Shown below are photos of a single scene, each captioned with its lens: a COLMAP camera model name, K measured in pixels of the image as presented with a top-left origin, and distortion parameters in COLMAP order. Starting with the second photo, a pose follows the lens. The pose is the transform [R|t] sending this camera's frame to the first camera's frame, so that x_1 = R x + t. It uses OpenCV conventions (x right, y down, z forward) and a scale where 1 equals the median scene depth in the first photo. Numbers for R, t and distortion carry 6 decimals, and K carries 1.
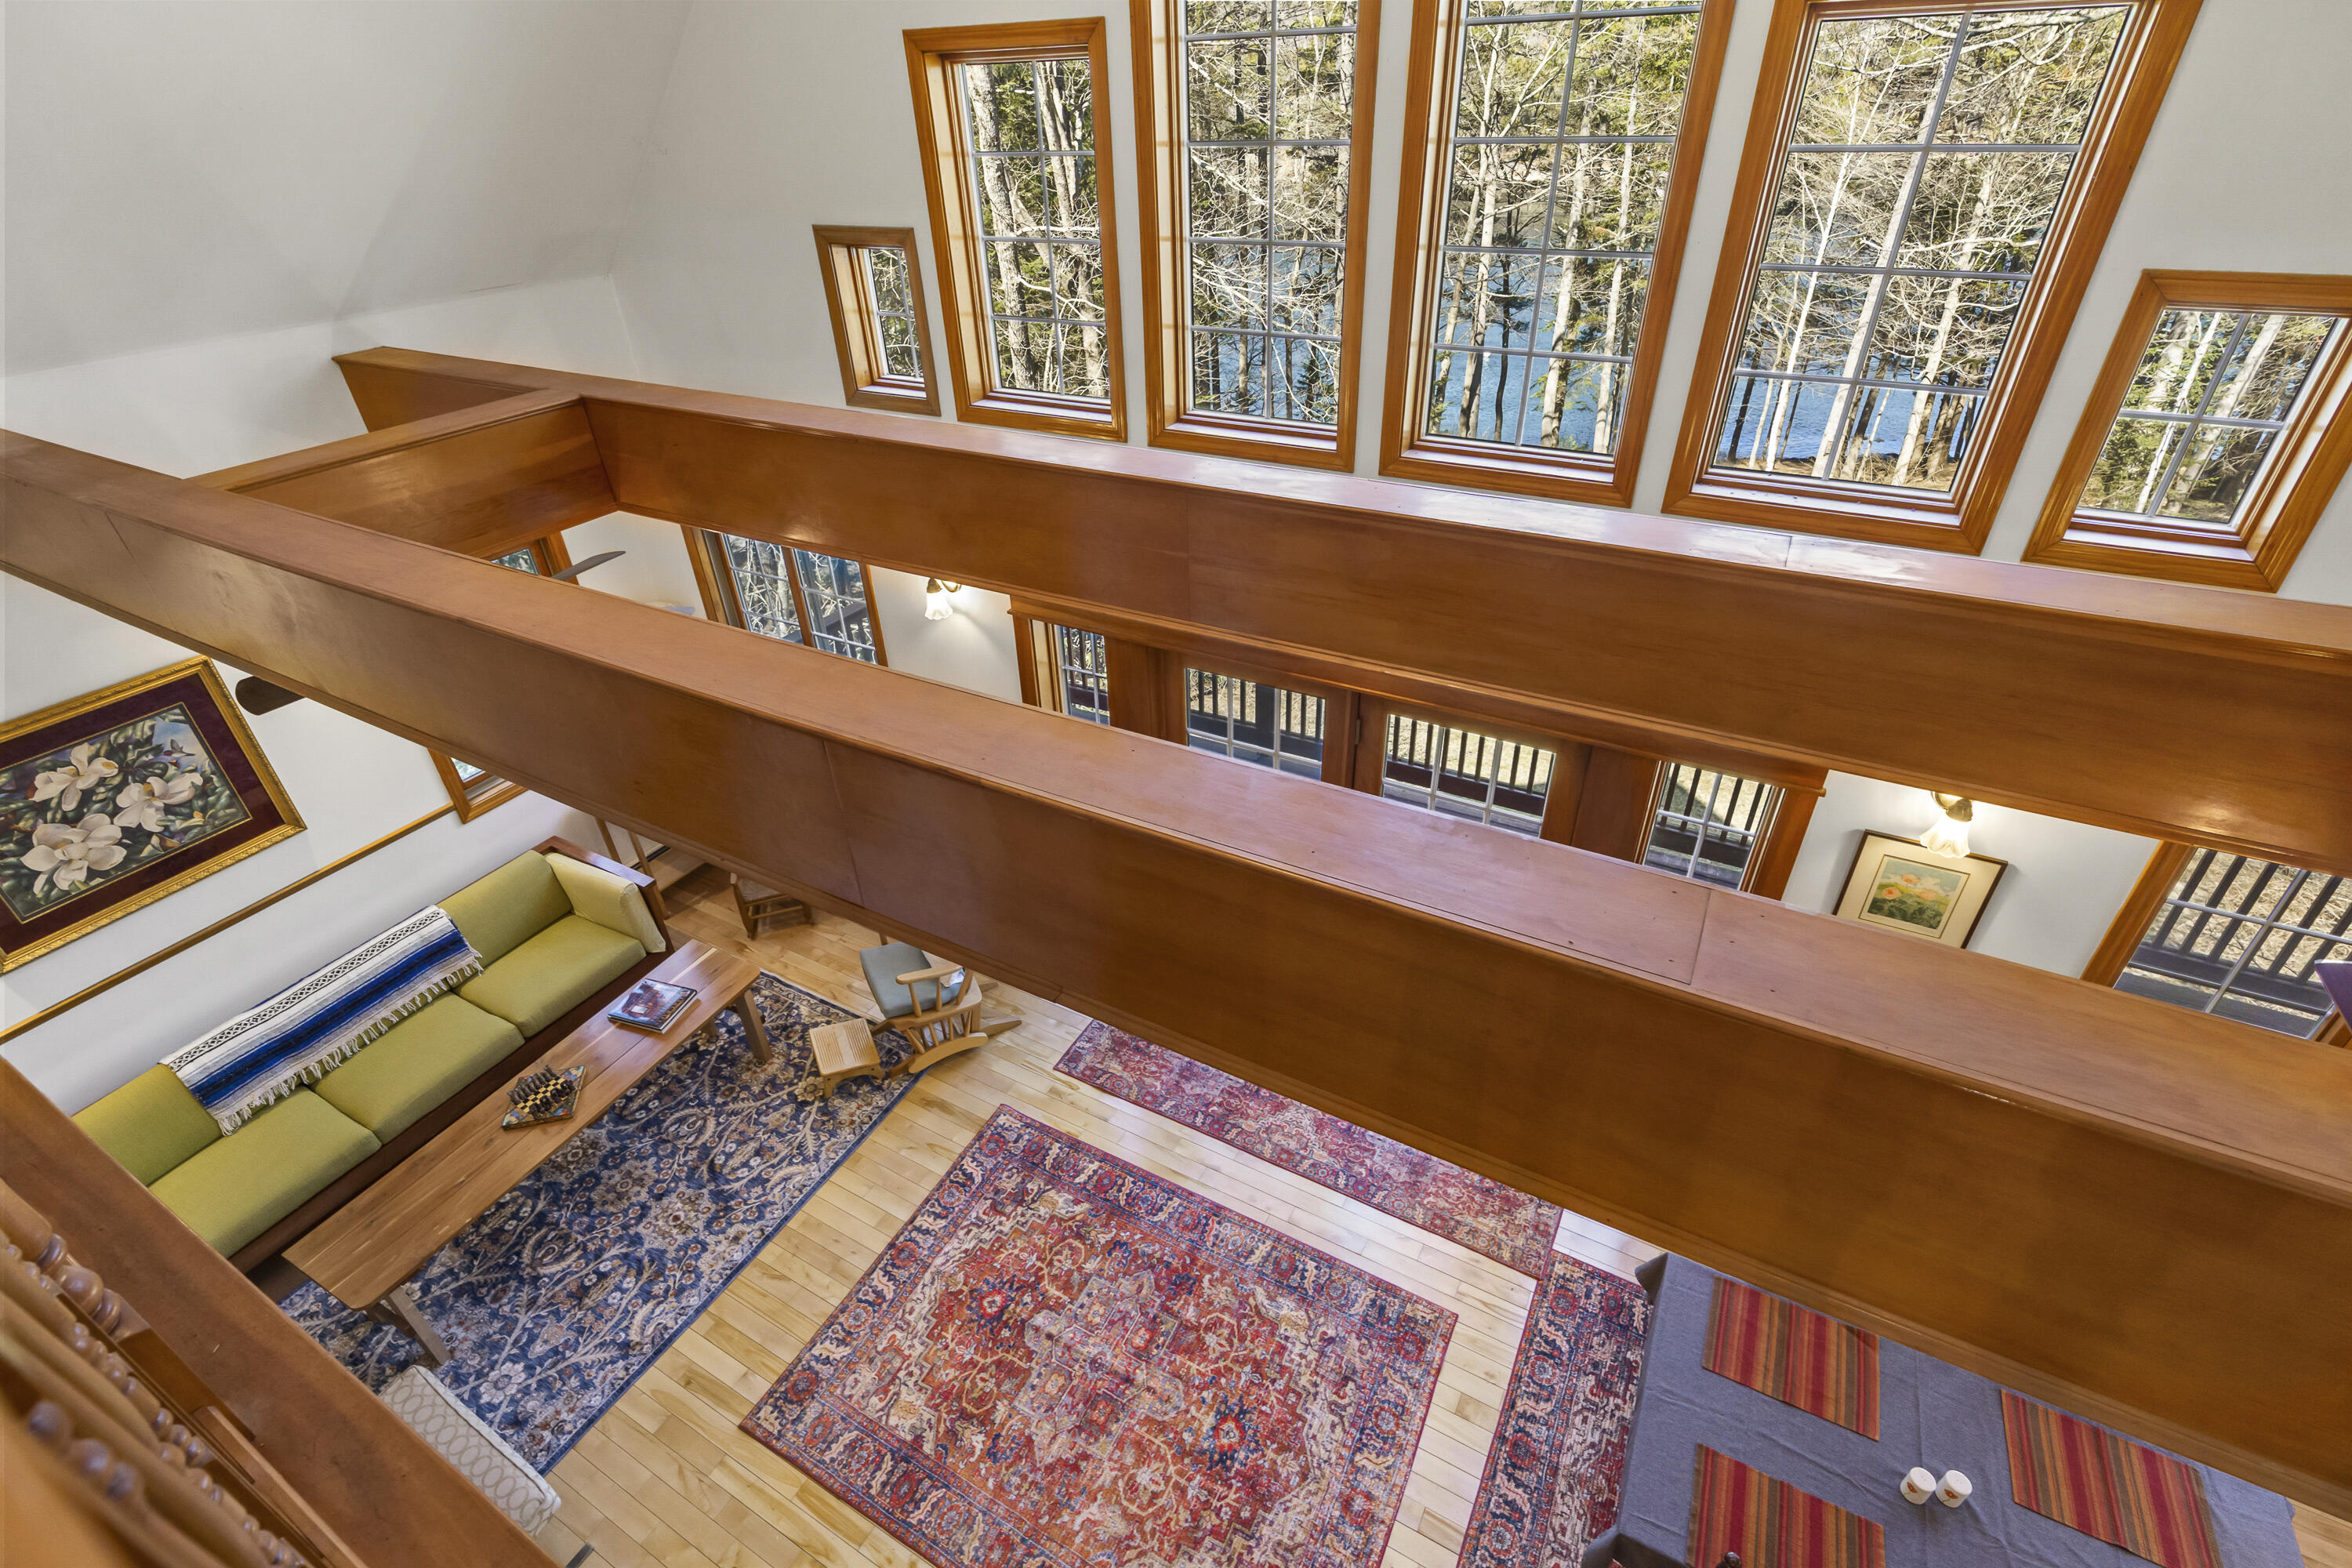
lens RADIAL K [[1067.7, 0, 1179.4], [0, 1067.7, 771.5], [0, 0, 1]] dist [0.009777, 0.000007]
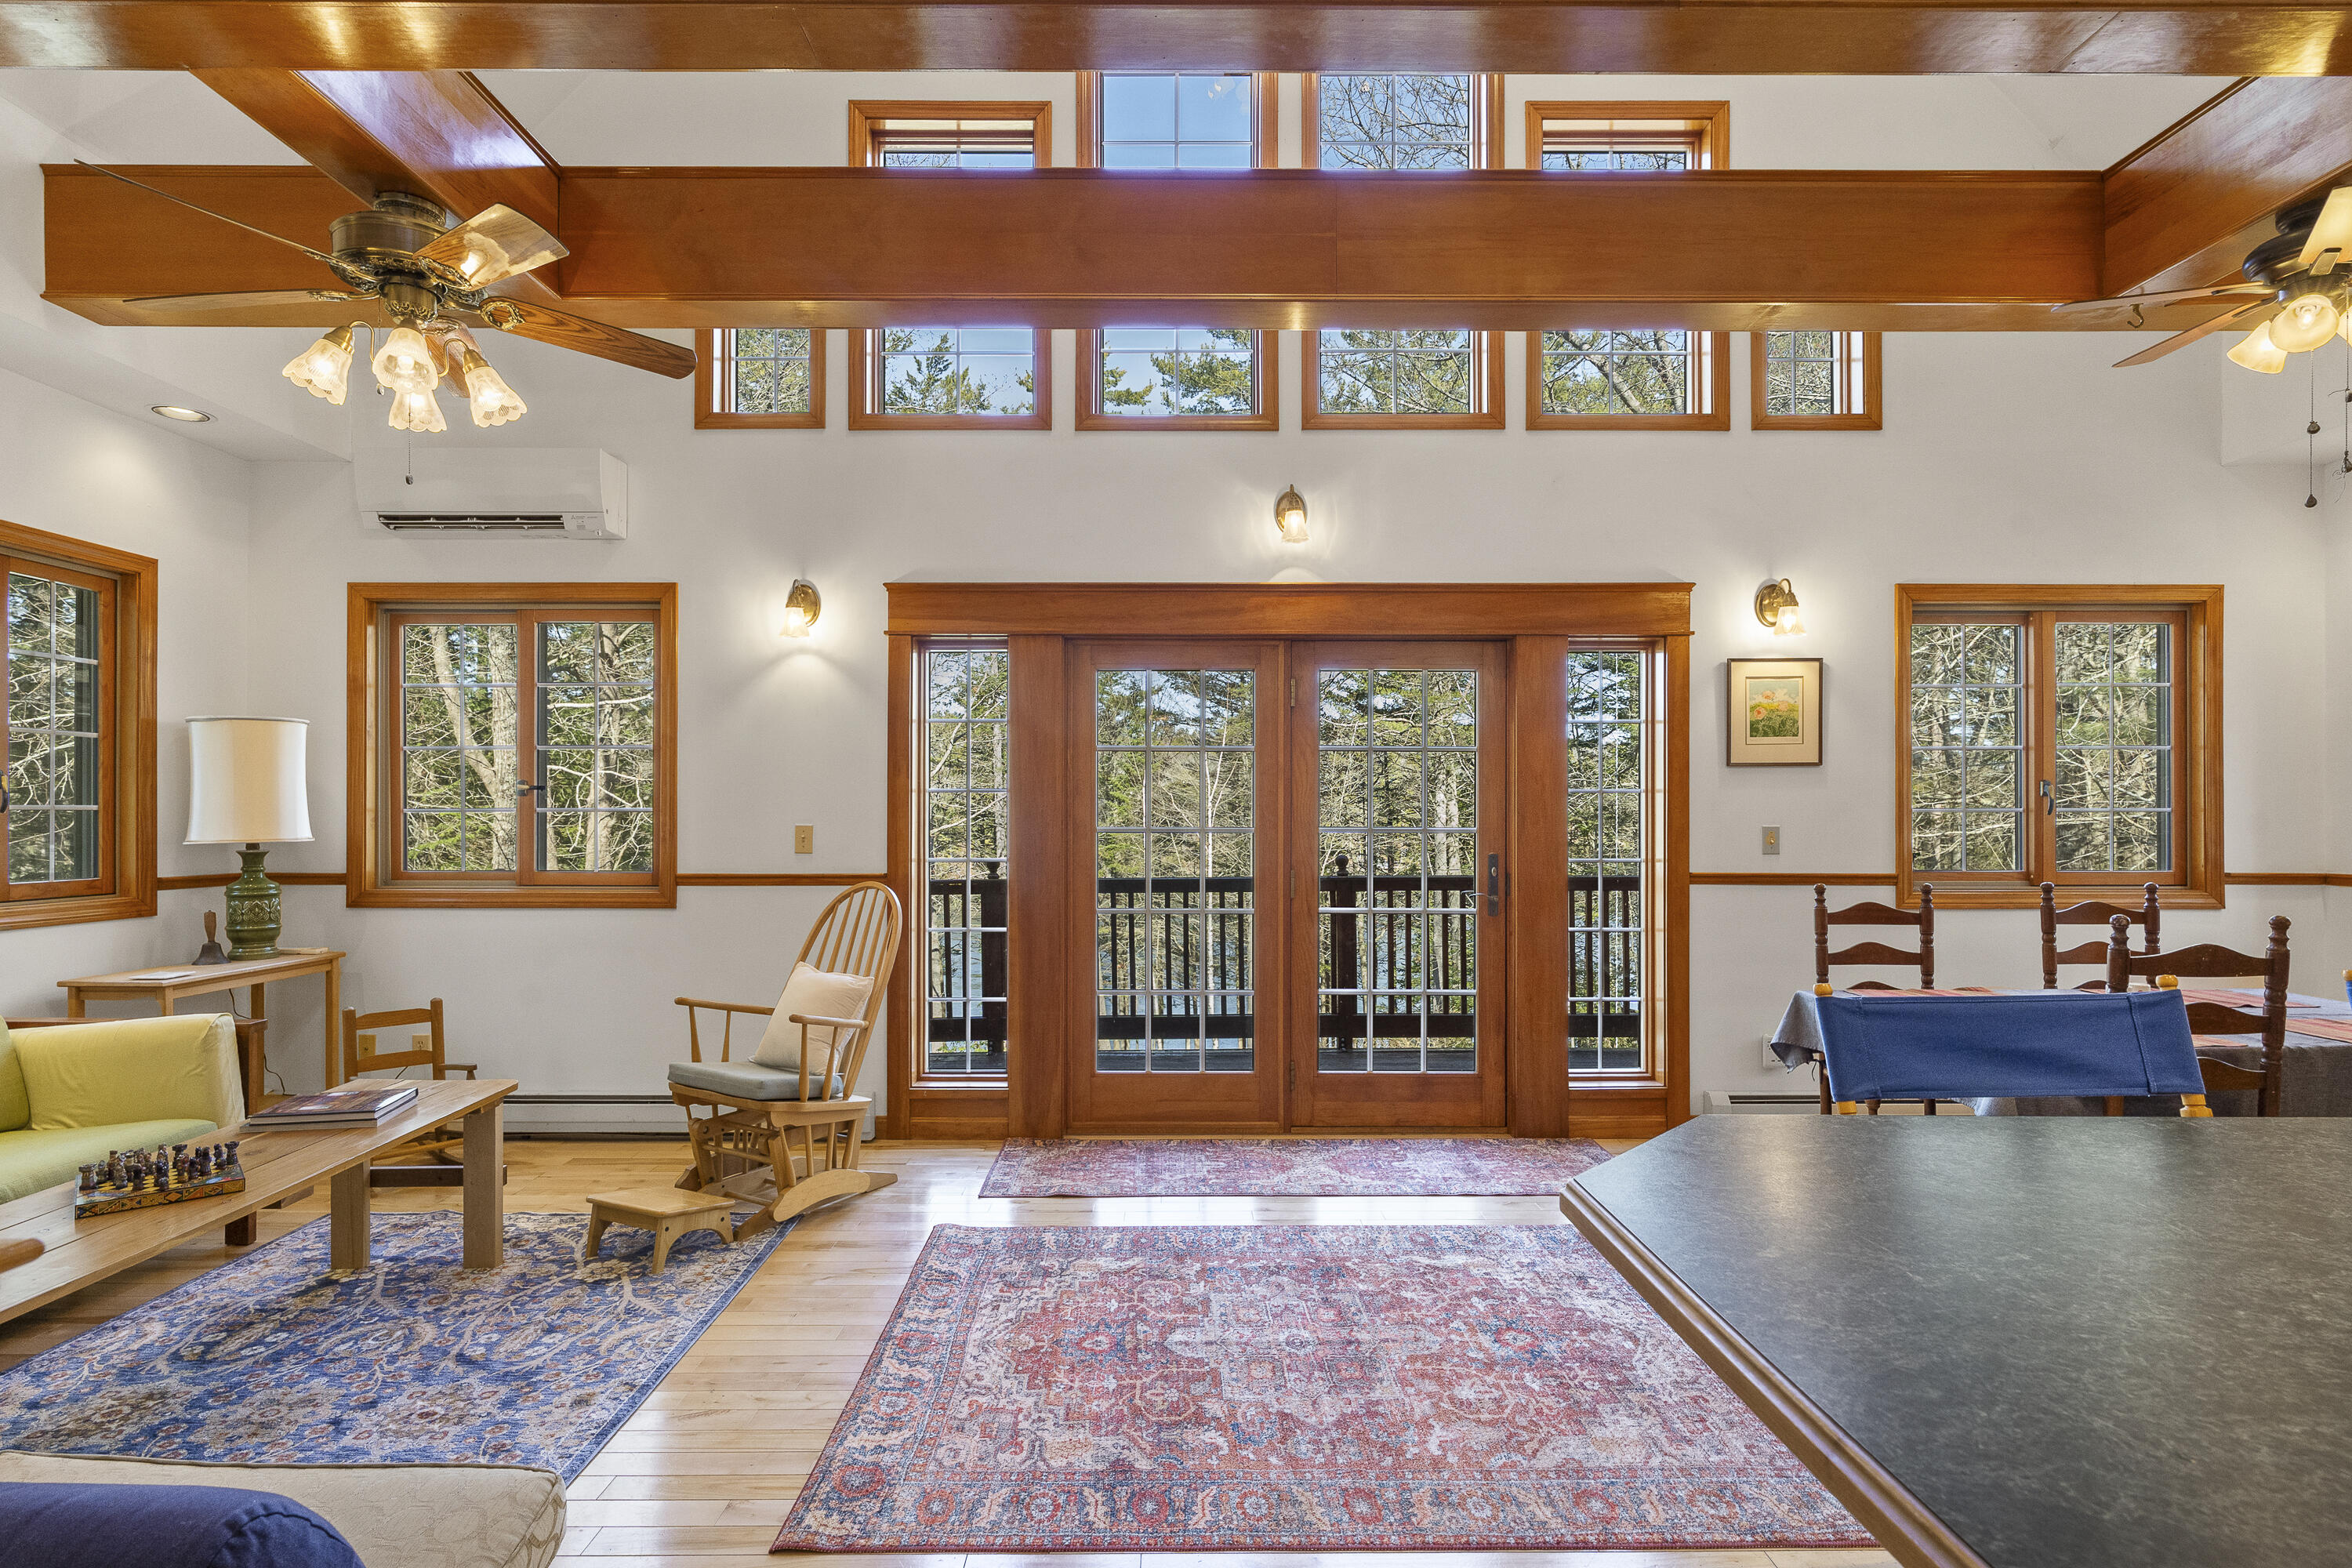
lens RADIAL K [[1149.2, 0, 1175.6], [0, 1149.2, 801.3], [0, 0, 1]] dist [0.001847, 0.000458]
pose [[0.872075, 0.032221, 0.488311, -0.462660], [0.242799, 0.837869, -0.488902, 0.558507], [-0.424893, 0.544920, 0.722861, 0.315372]]
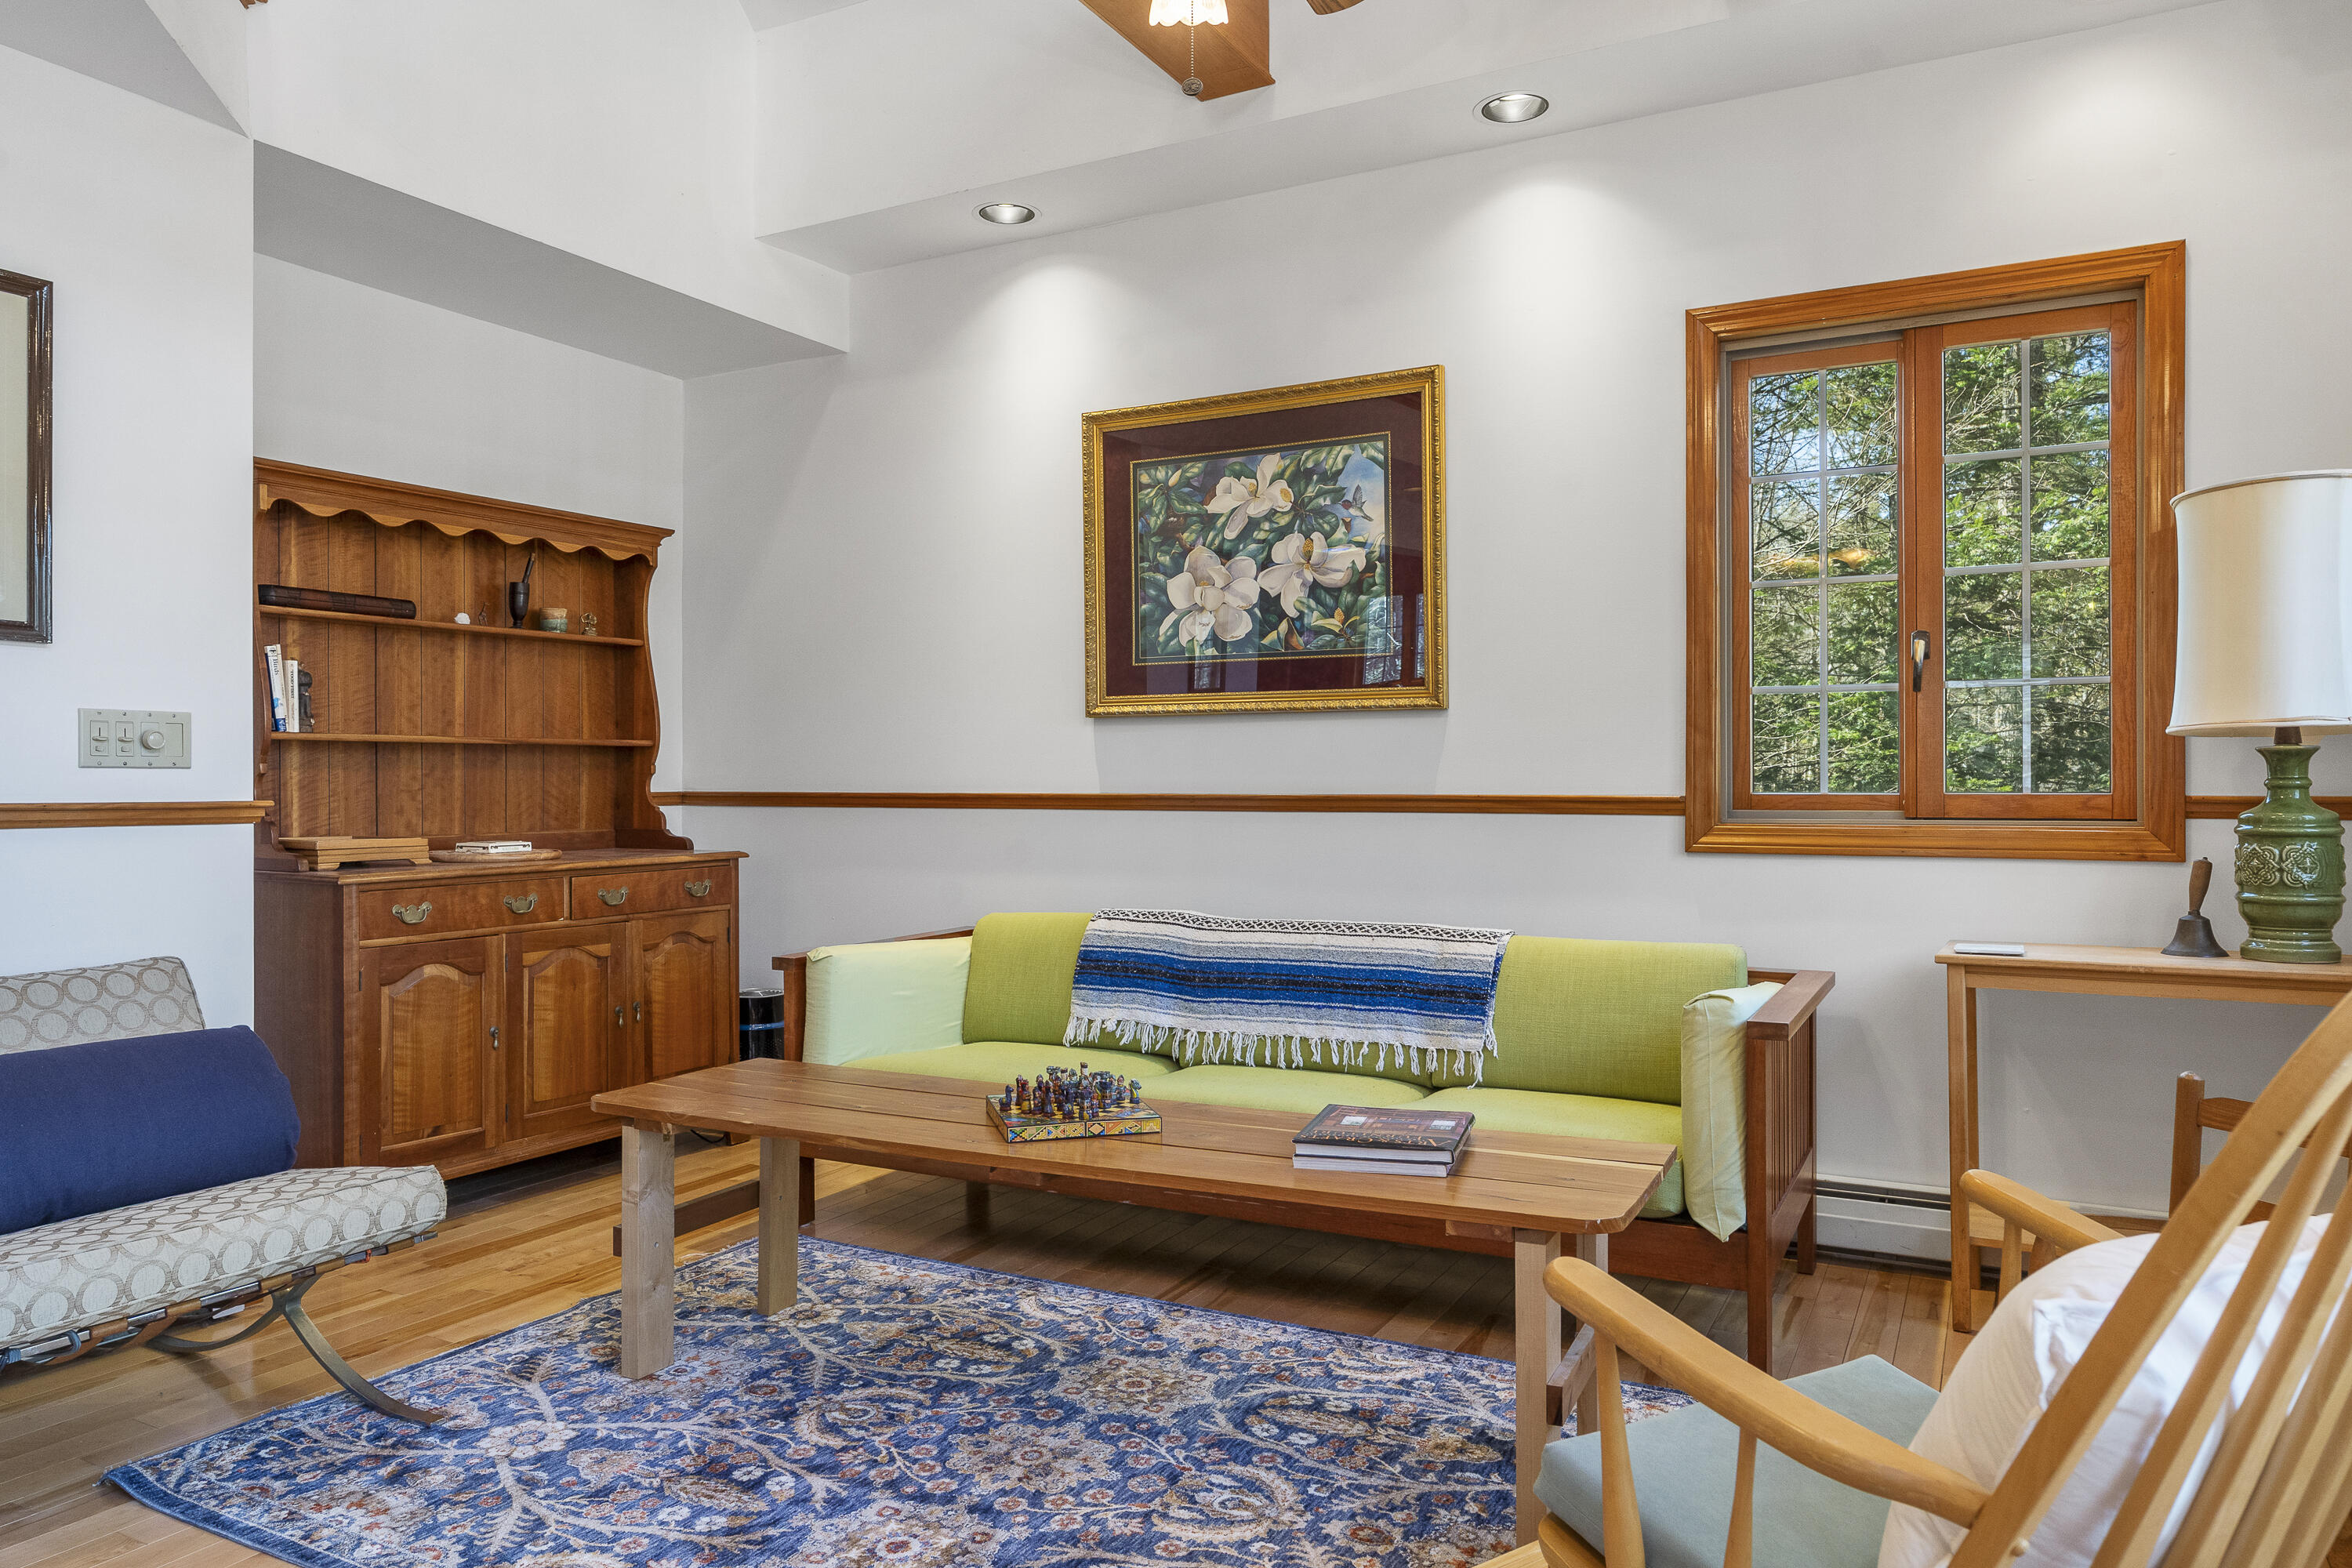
lens RADIAL K [[1563.2, 0, 1167.8], [0, 1563.2, 784.0], [0, 0, 1]] dist [-0.000823, 0.001456]
pose [[0.015683, 0.028961, -0.999458, 0.015402], [-0.537740, 0.842959, 0.015988, 0.172099], [0.842965, 0.537197, 0.028794, 0.985807]]
